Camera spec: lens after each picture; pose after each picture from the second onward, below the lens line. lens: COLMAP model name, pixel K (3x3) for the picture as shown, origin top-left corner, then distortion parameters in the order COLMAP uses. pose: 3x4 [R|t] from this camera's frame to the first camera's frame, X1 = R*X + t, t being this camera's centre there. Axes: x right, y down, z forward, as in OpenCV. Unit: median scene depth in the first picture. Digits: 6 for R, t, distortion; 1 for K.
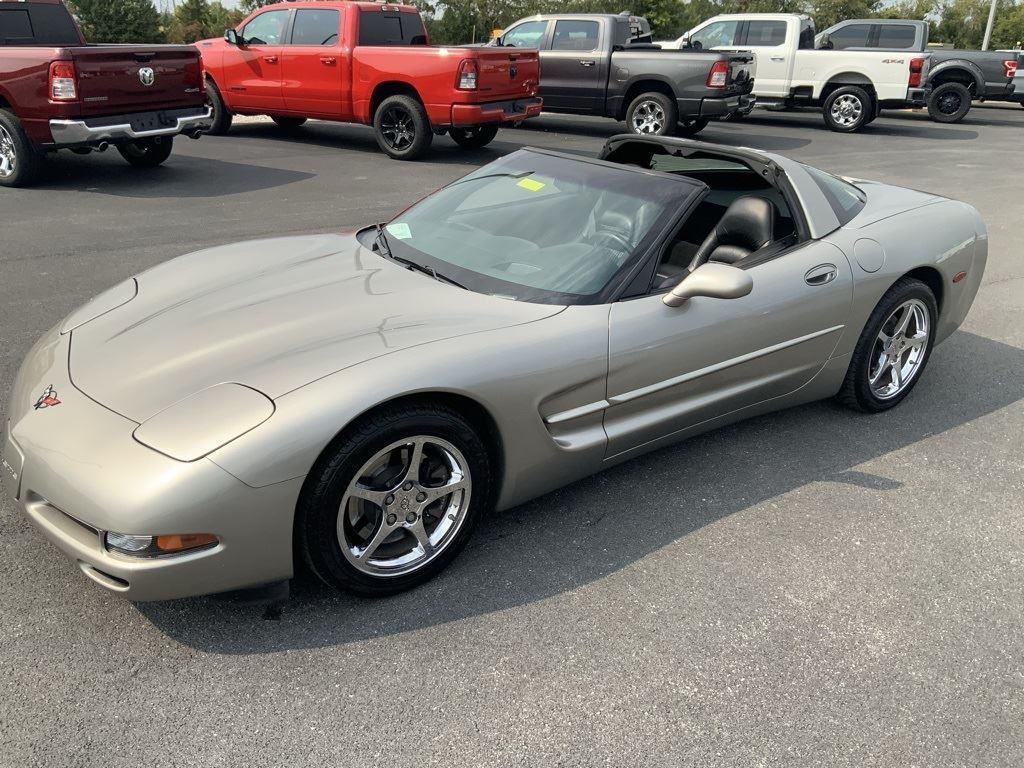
lens RADIAL K [[854.8, 0, 507.7], [0, 854.8, 386.3], [0, 0, 1]] dist [0.033564, -0.083337]
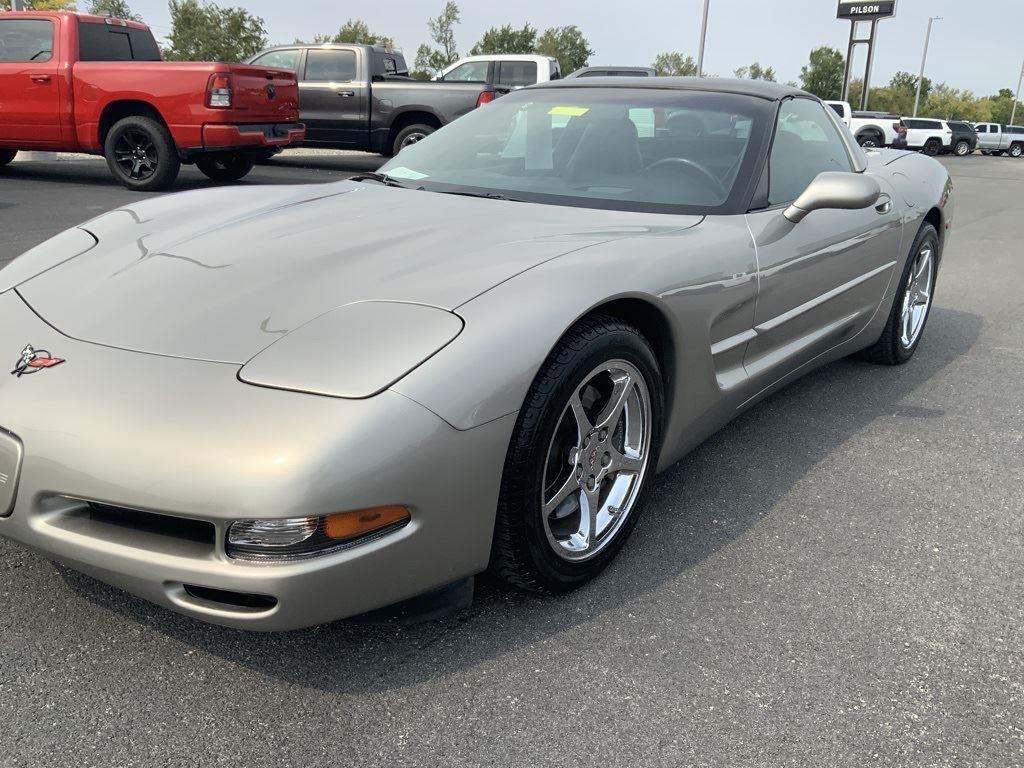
lens RADIAL K [[854.8, 0, 511.2], [0, 854.8, 384.6], [0, 0, 1]] dist [0.033564, -0.083337]
pose [[0.954449, -0.082201, 0.286826, -0.039667], [0.103135, 0.992938, -0.058631, 0.014221], [-0.279981, 0.085542, 0.956187, 0.115414]]
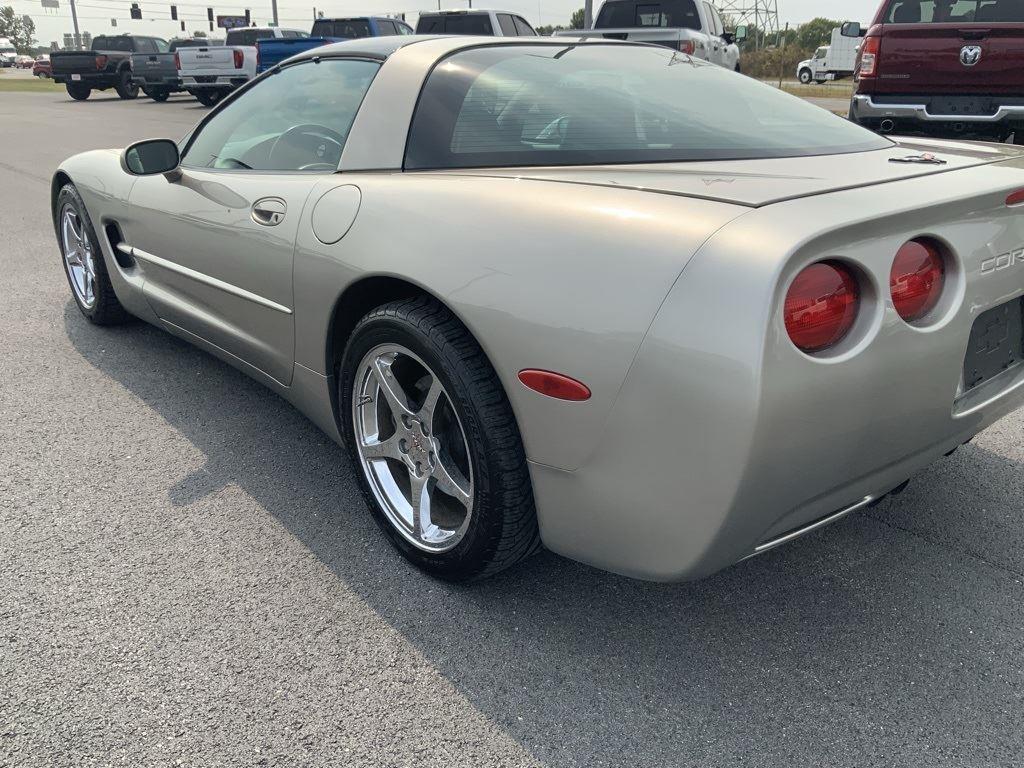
lens RADIAL K [[854.8, 0, 512.9], [0, 854.8, 388.6], [0, 0, 1]] dist [0.033564, -0.083337]
pose [[0.115572, 0.335343, -0.934980, 0.418137], [-0.371486, 0.887573, 0.272421, -0.099846], [0.921217, 0.315848, 0.227154, 0.397814]]
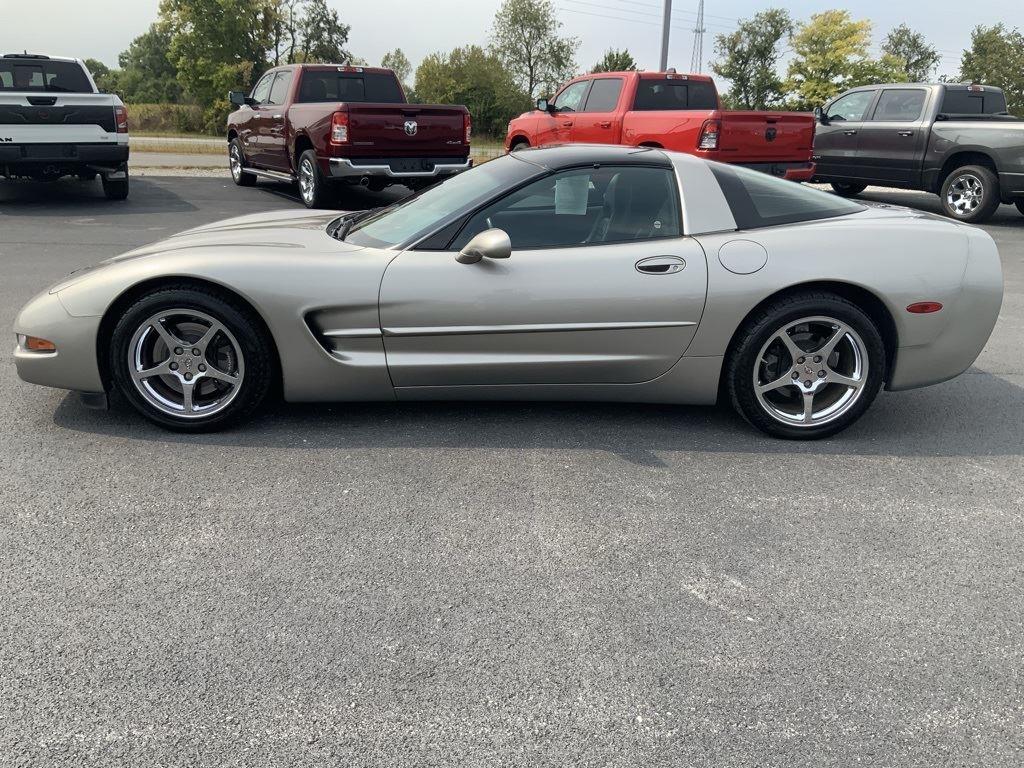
lens RADIAL K [[854.8, 0, 514.0], [0, 854.8, 390.0], [0, 0, 1]] dist [0.033564, -0.083337]
pose [[0.854697, 0.156105, -0.495099, 0.315067], [-0.202027, 0.978554, -0.040222, 0.018870], [0.478202, 0.134401, 0.867905, 0.054446]]
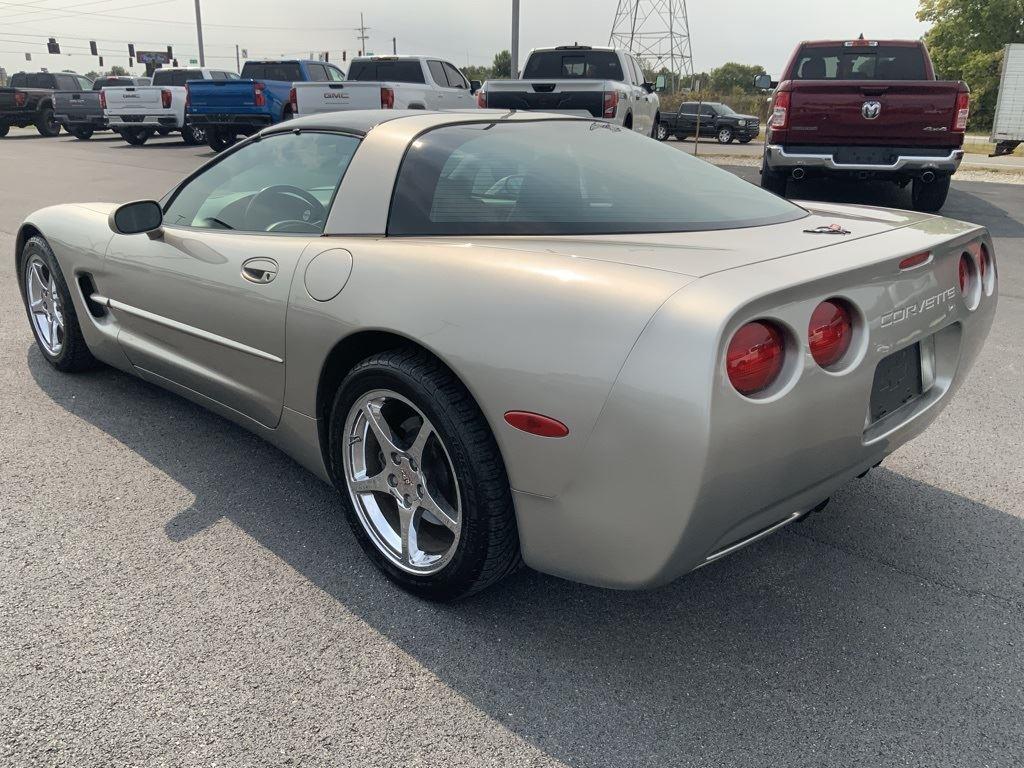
lens RADIAL K [[854.8, 0, 514.9], [0, 854.8, 387.6], [0, 0, 1]] dist [0.033564, -0.083337]
pose [[0.201184, 0.294234, -0.934318, 0.440702], [-0.376831, 0.903665, 0.203439, -0.103491], [0.904170, 0.311151, 0.292680, 0.380231]]
